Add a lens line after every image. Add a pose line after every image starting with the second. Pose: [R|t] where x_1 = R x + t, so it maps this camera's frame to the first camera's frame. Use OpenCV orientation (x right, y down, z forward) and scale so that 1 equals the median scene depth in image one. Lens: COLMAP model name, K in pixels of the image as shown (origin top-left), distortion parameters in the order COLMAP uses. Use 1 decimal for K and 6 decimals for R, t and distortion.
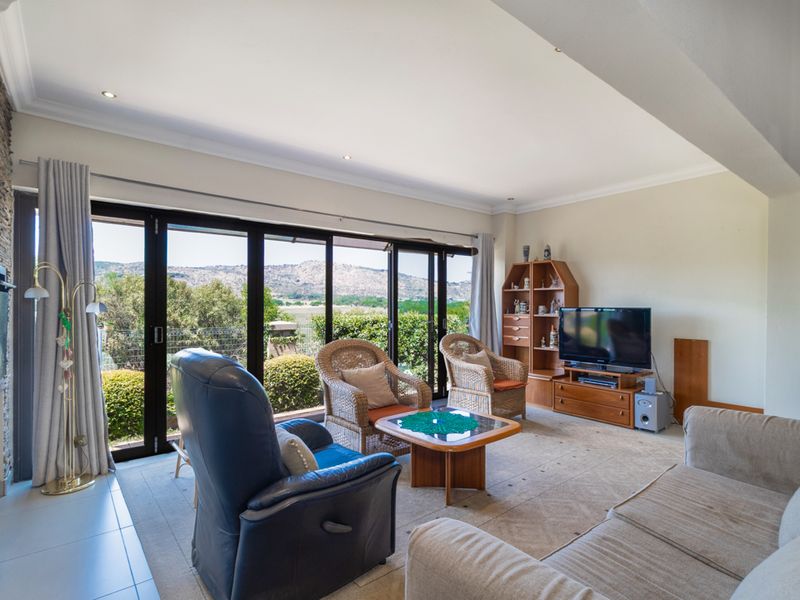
lens RADIAL K [[411.5, 0, 400.9], [0, 411.5, 304.7], [0, 0, 1]] dist [-0.000024, -0.001768]
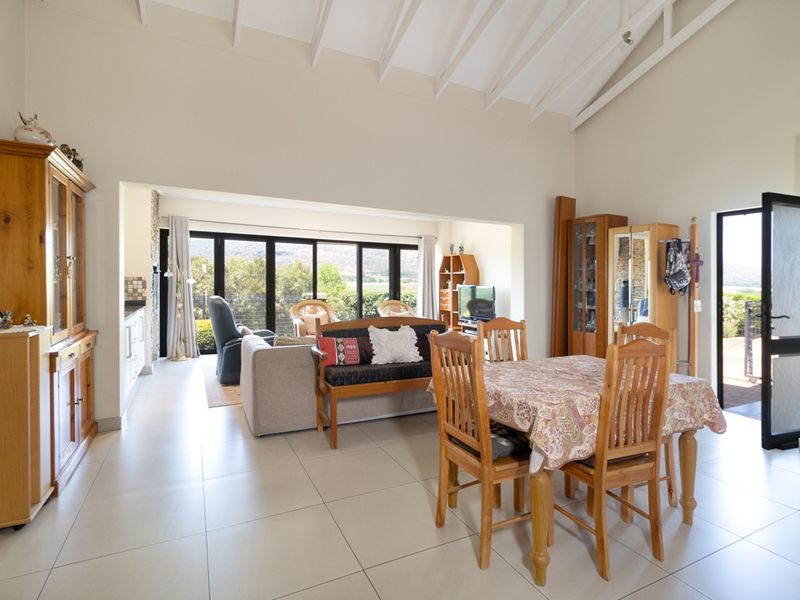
lens RADIAL K [[411.5, 0, 403.3], [0, 411.5, 296.6], [0, 0, 1]] dist [-0.000024, -0.001768]
pose [[0.977911, 0.021878, -0.207876, 0.500762], [-0.015122, 0.999306, 0.034035, 0.000259], [0.208476, -0.030140, 0.977563, -0.557370]]
